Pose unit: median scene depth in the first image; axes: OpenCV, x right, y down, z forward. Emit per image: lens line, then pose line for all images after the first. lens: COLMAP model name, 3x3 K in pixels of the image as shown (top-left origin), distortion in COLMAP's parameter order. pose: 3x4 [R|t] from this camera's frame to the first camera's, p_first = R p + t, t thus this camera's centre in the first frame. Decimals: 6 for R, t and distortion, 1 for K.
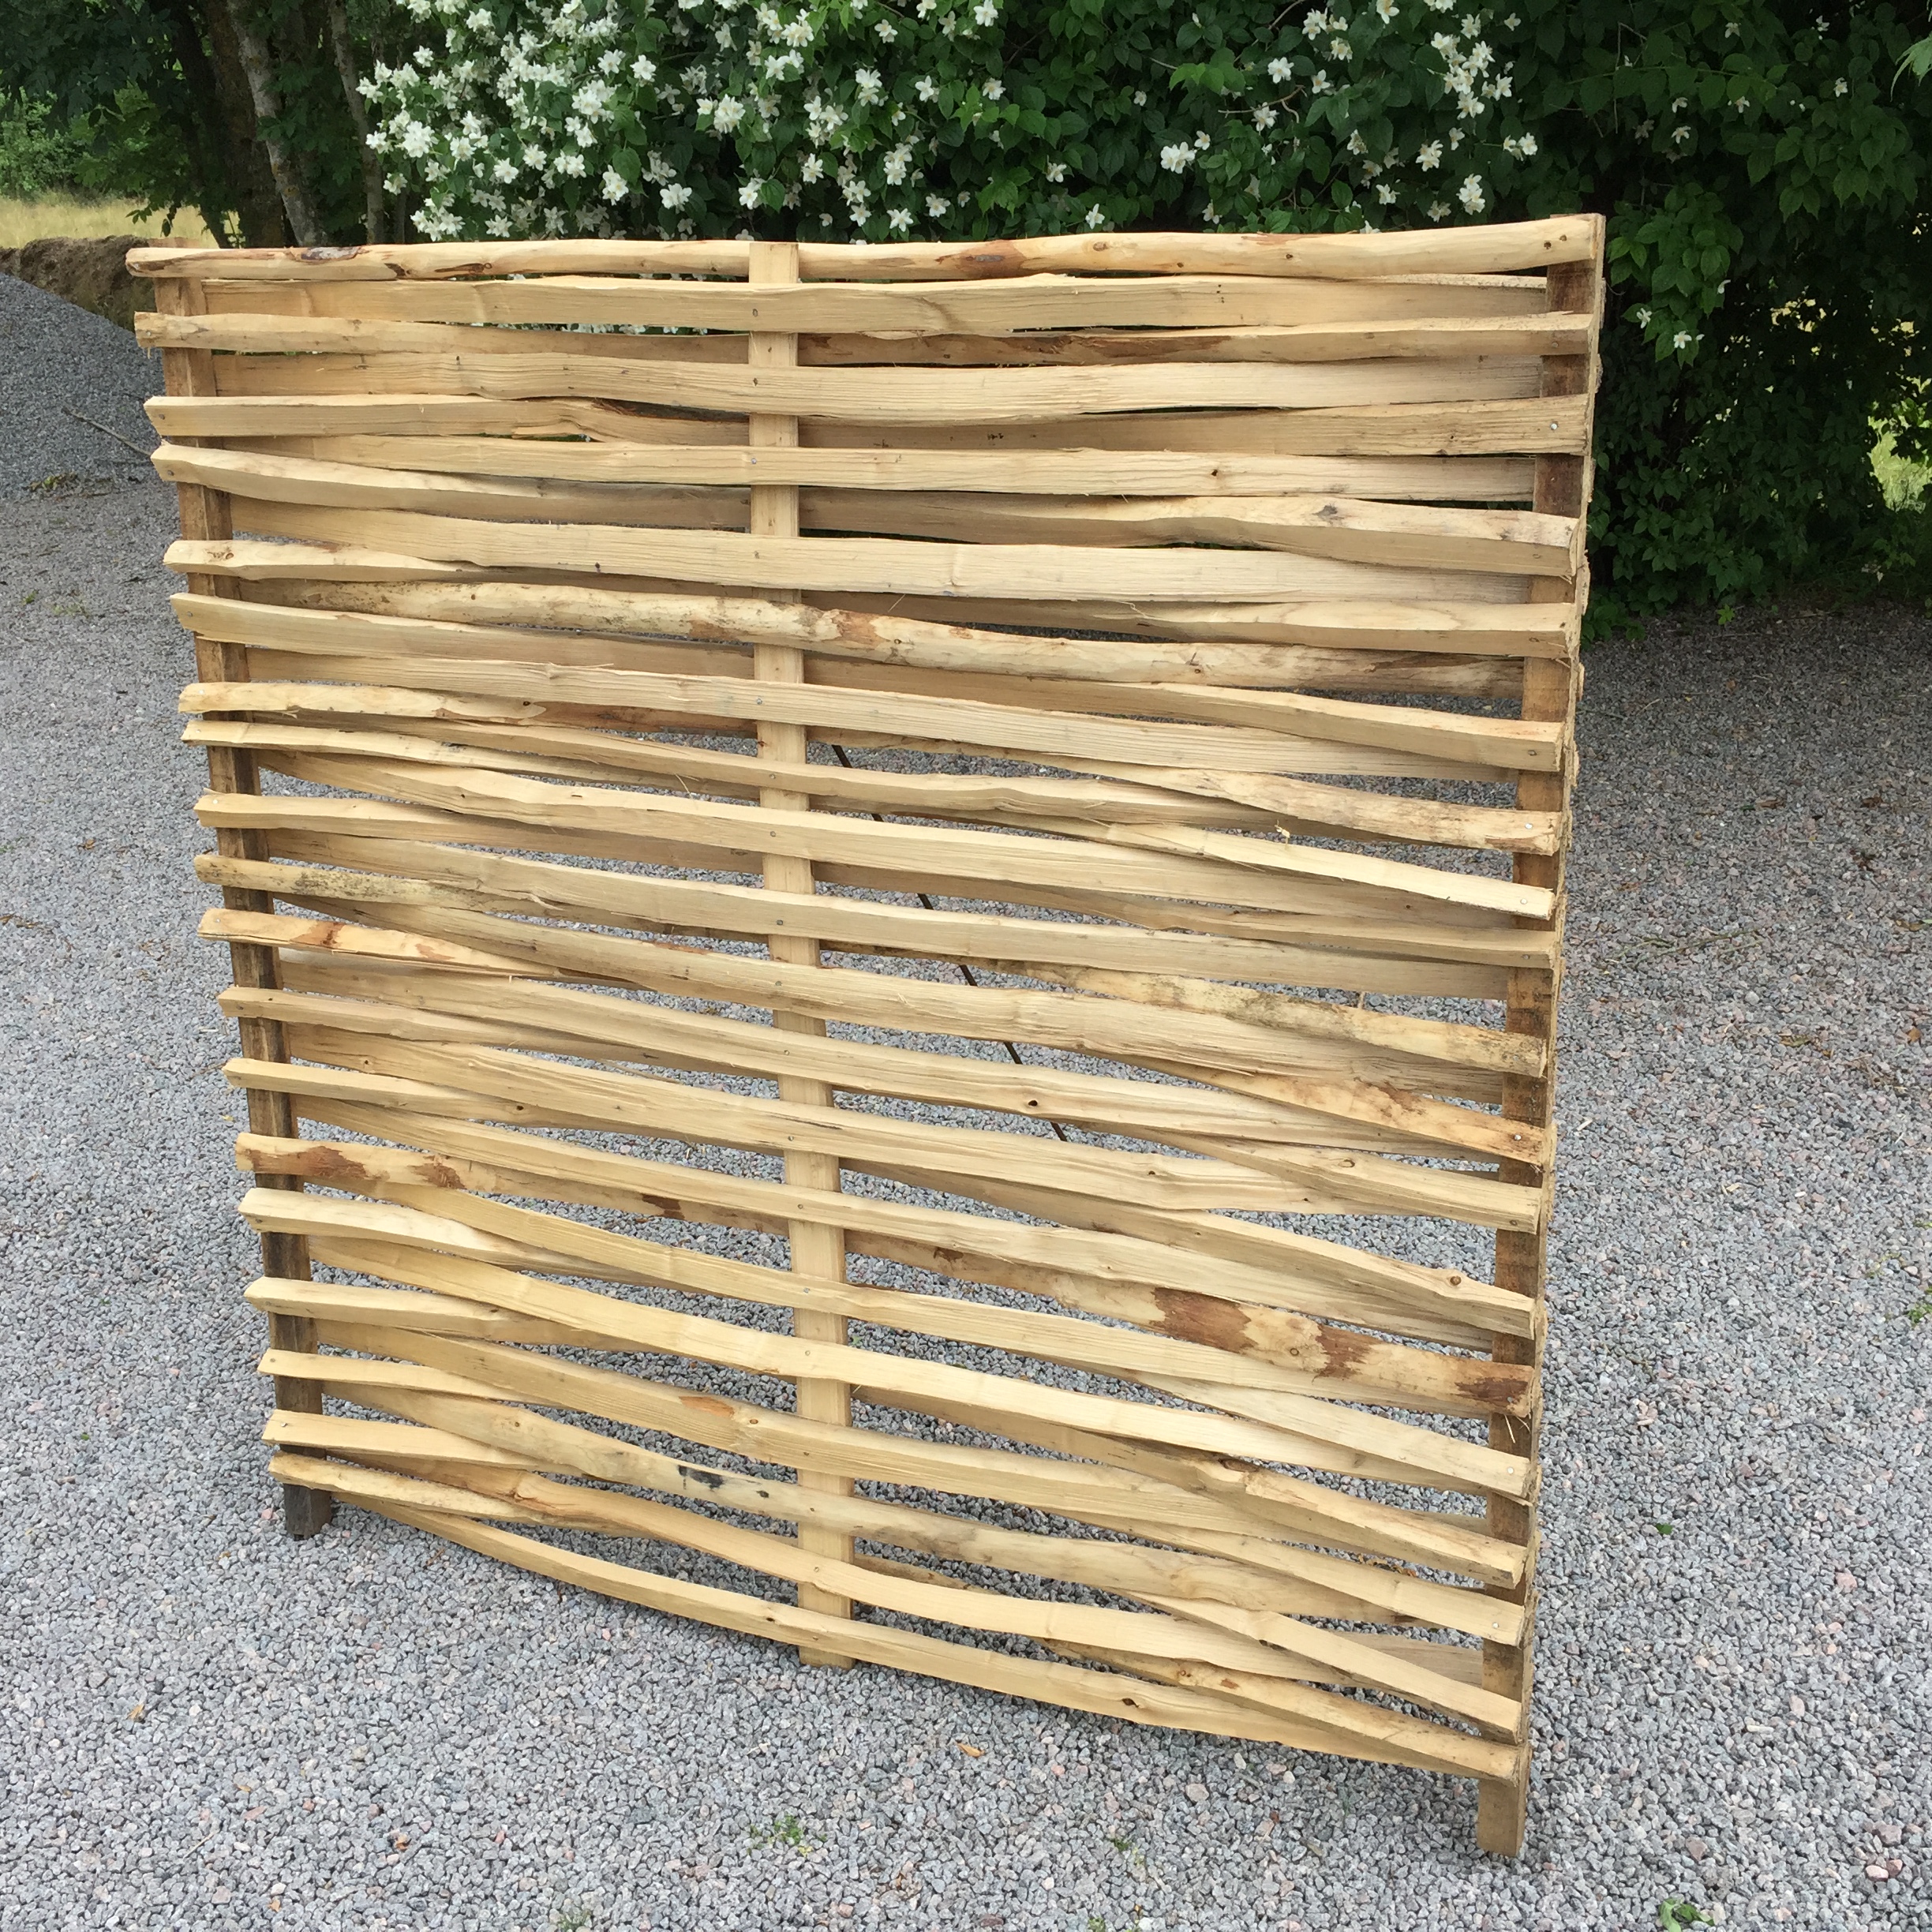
lens RADIAL K [[2206.9, 0, 975.2], [0, 2206.9, 966.9], [0, 0, 1]] dist [0.071116, -0.078054]
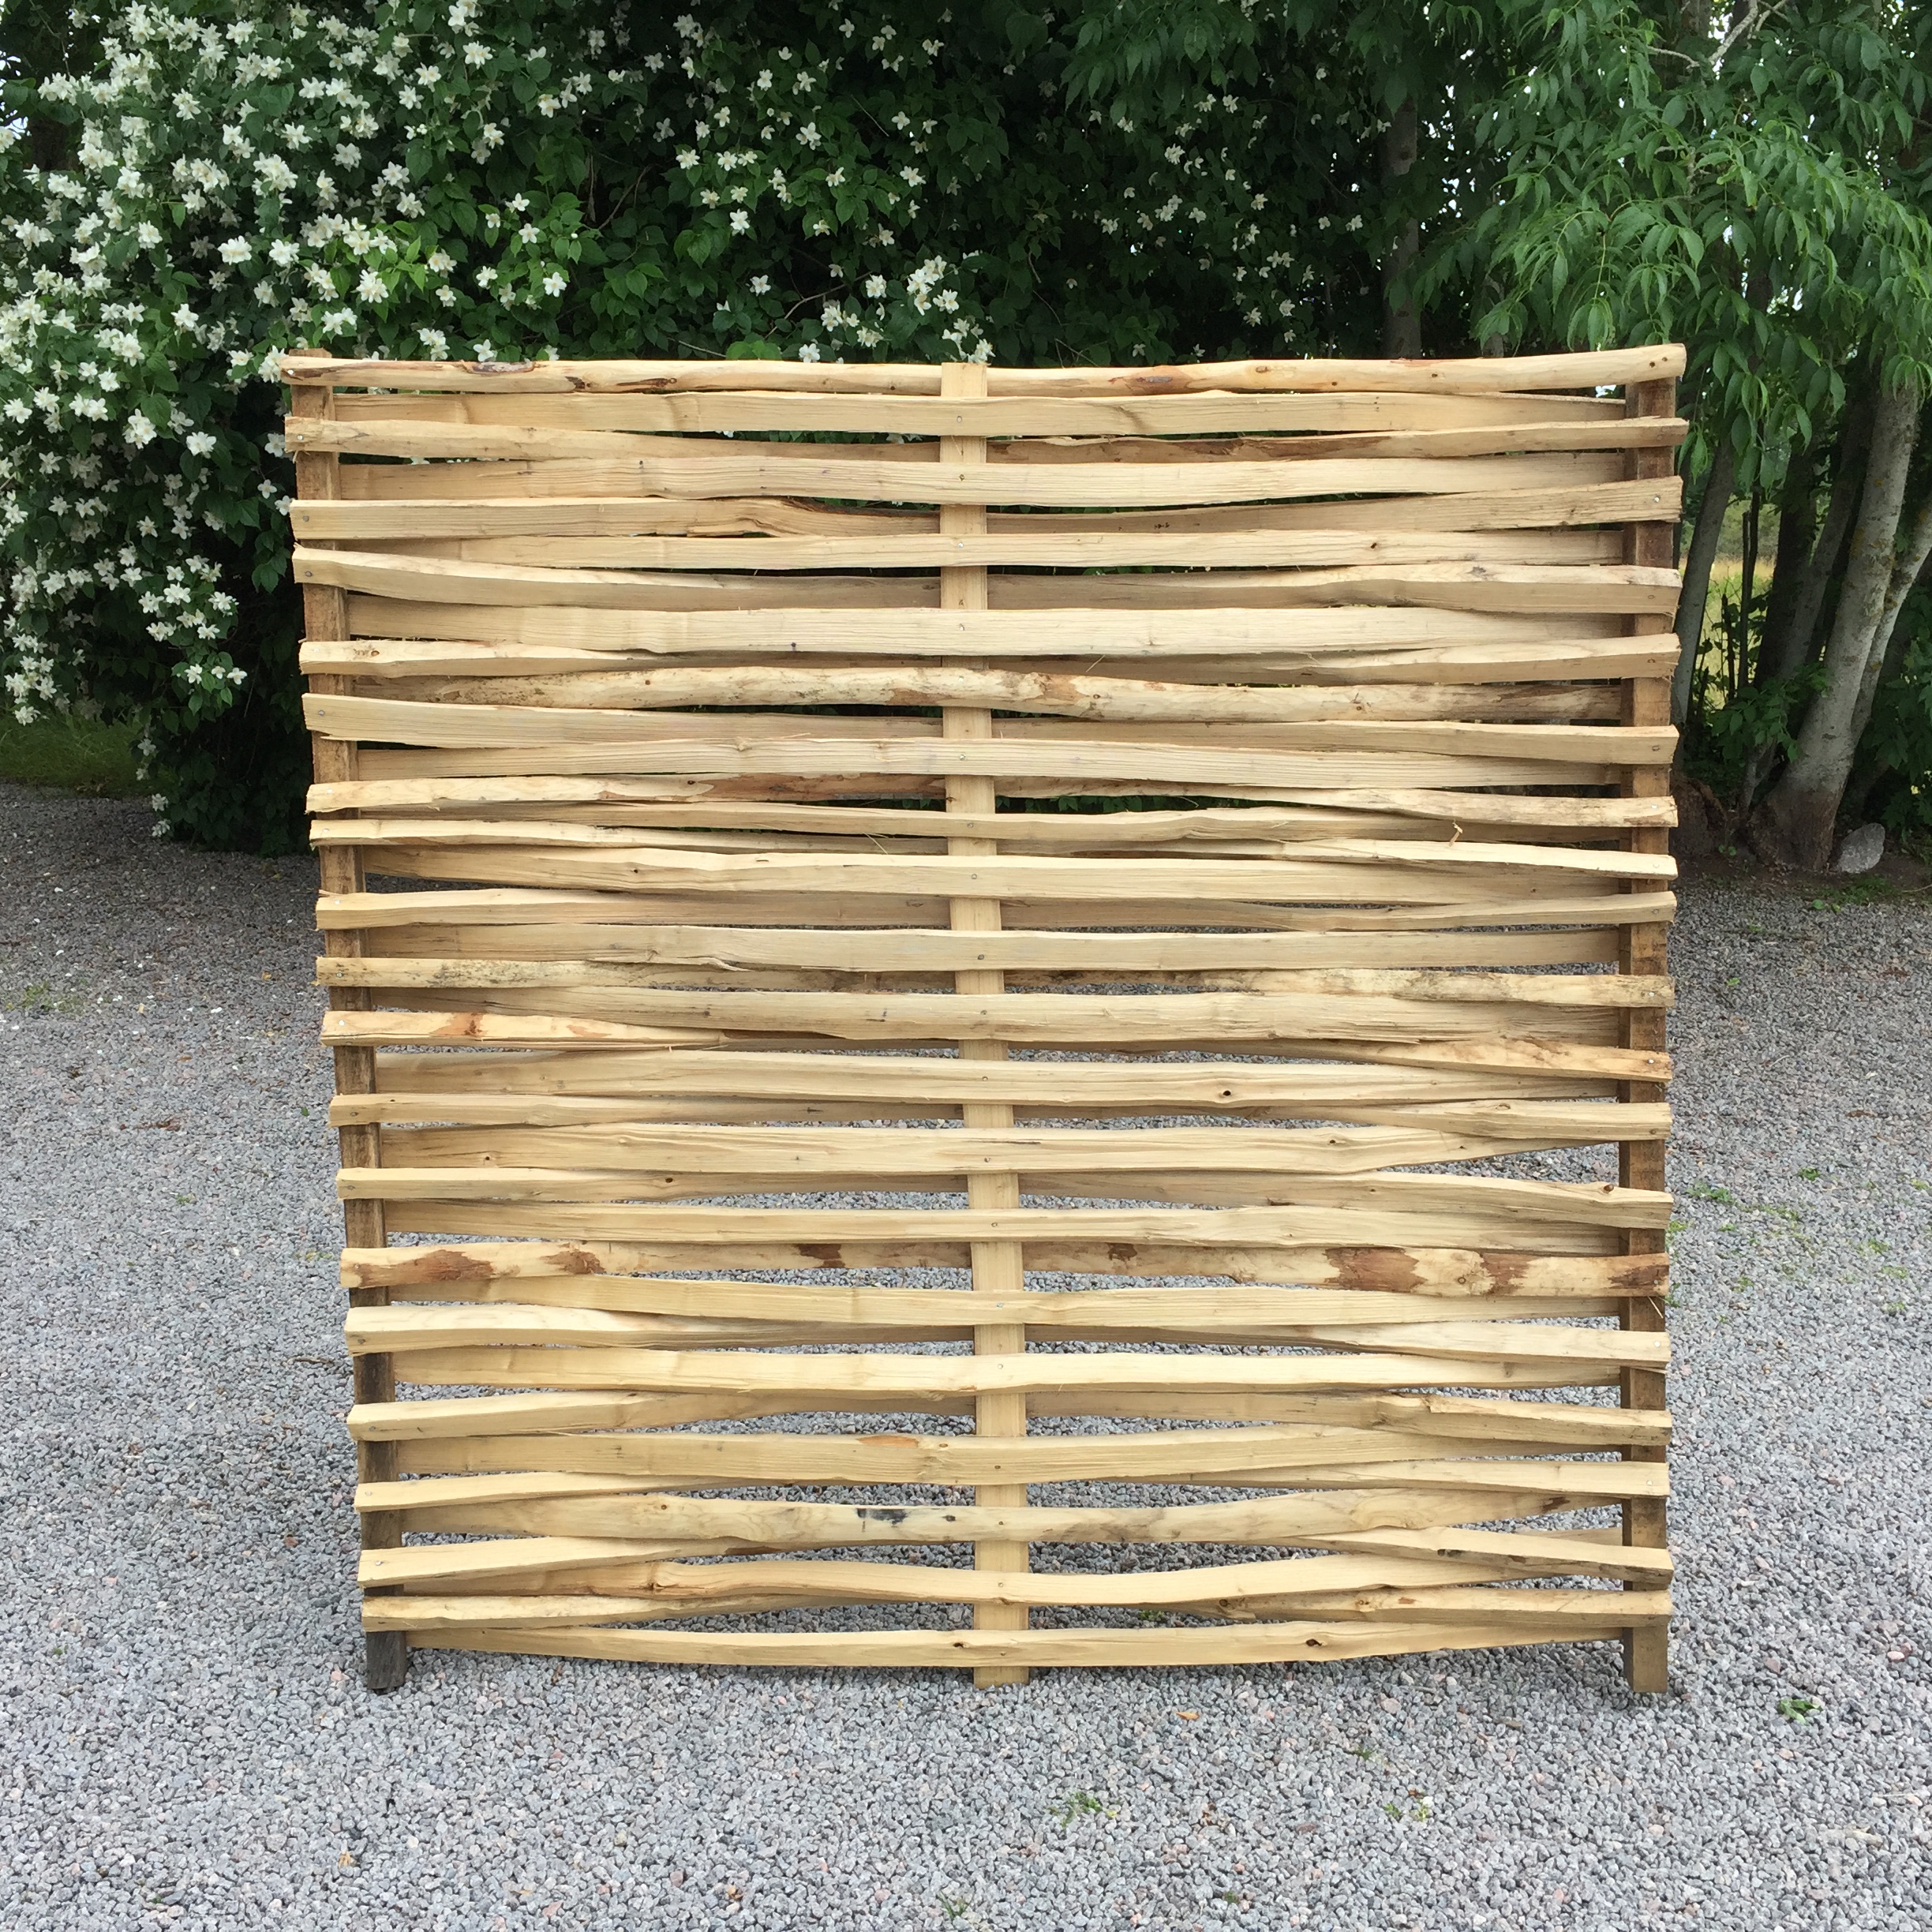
lens RADIAL K [[2206.9, 0, 975.2], [0, 2206.9, 966.9], [0, 0, 1]] dist [0.071116, -0.078054]
pose [[0.919764, -0.051608, 0.389063, -0.510779], [0.110594, 0.985226, -0.130761, 0.126450], [-0.376567, 0.163298, 0.911883, -0.006570]]
